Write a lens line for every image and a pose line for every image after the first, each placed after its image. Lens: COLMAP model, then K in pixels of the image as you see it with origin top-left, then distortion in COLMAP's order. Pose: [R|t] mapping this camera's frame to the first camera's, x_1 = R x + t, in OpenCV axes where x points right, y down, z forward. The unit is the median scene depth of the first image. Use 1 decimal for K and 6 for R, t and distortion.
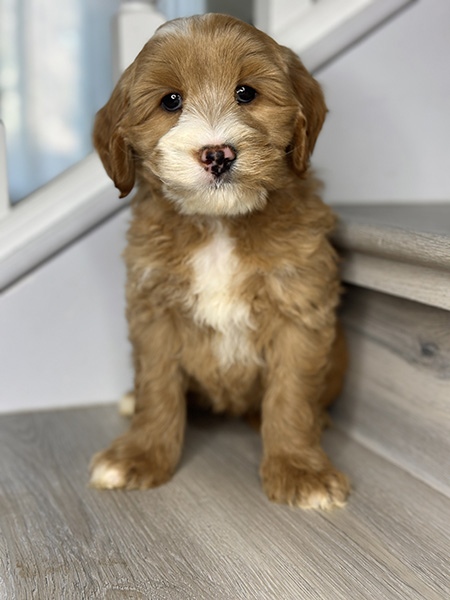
lens RADIAL K [[858.3, 0, 224.7], [0, 858.3, 297.9], [0, 0, 1]] dist [0.060606, 0.000000]
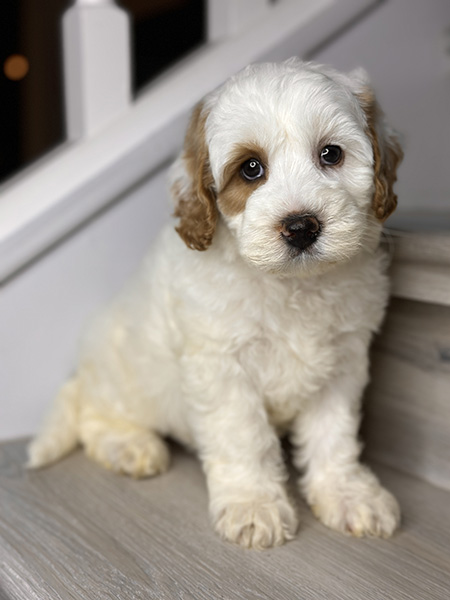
lens RADIAL K [[858.3, 0, 222.9], [0, 858.3, 298.3], [0, 0, 1]] dist [0.060606, 0.000000]
pose [[0.980284, -0.026353, 0.195826, -0.235617], [0.029449, 0.999483, -0.012912, -0.000448], [-0.195385, 0.018425, 0.980554, 0.093306]]
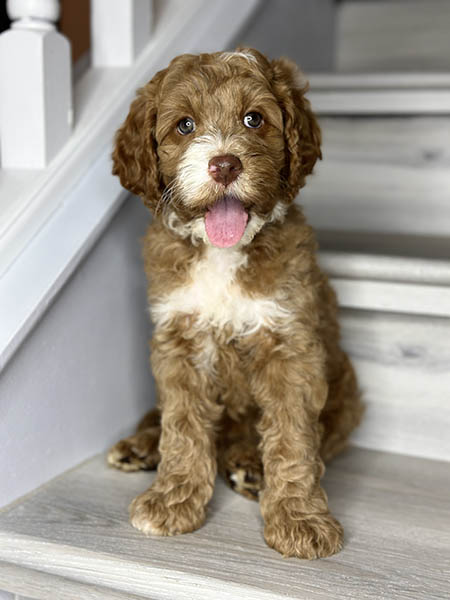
lens RADIAL K [[858.3, 0, 222.8], [0, 858.3, 305.0], [0, 0, 1]] dist [0.060606, 0.000000]
pose [[0.683555, -0.113366, 0.721042, -0.965375], [0.095419, 0.993266, 0.065708, -0.133490], [-0.723635, 0.023886, 0.689769, 0.374680]]
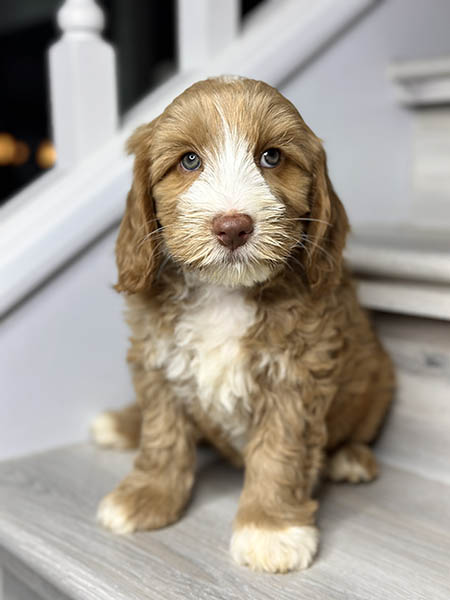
lens RADIAL K [[858.3, 0, 226.5], [0, 858.3, 299.8], [0, 0, 1]] dist [0.060606, 0.000000]
pose [[0.943658, -0.058031, 0.325795, -0.422278], [0.063377, 0.997973, -0.005809, -0.032896], [-0.324797, 0.026129, 0.945423, 0.043714]]
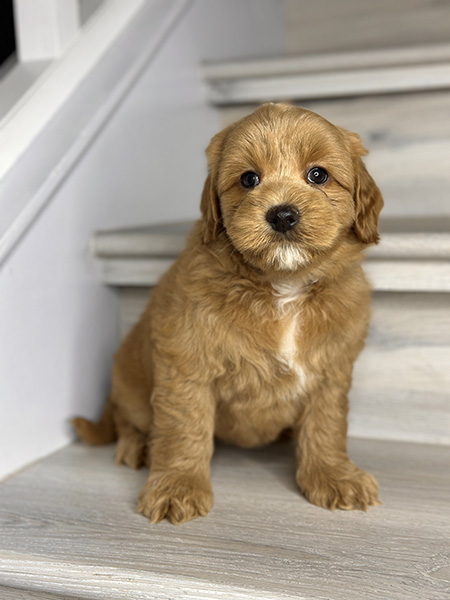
lens RADIAL K [[858.3, 0, 222.3], [0, 858.3, 295.8], [0, 0, 1]] dist [0.060606, 0.000000]
pose [[0.666992, -0.132611, 0.733169, -0.887367], [0.155709, 0.987114, 0.036888, -0.075142], [-0.728613, 0.089557, 0.679046, 0.351085]]
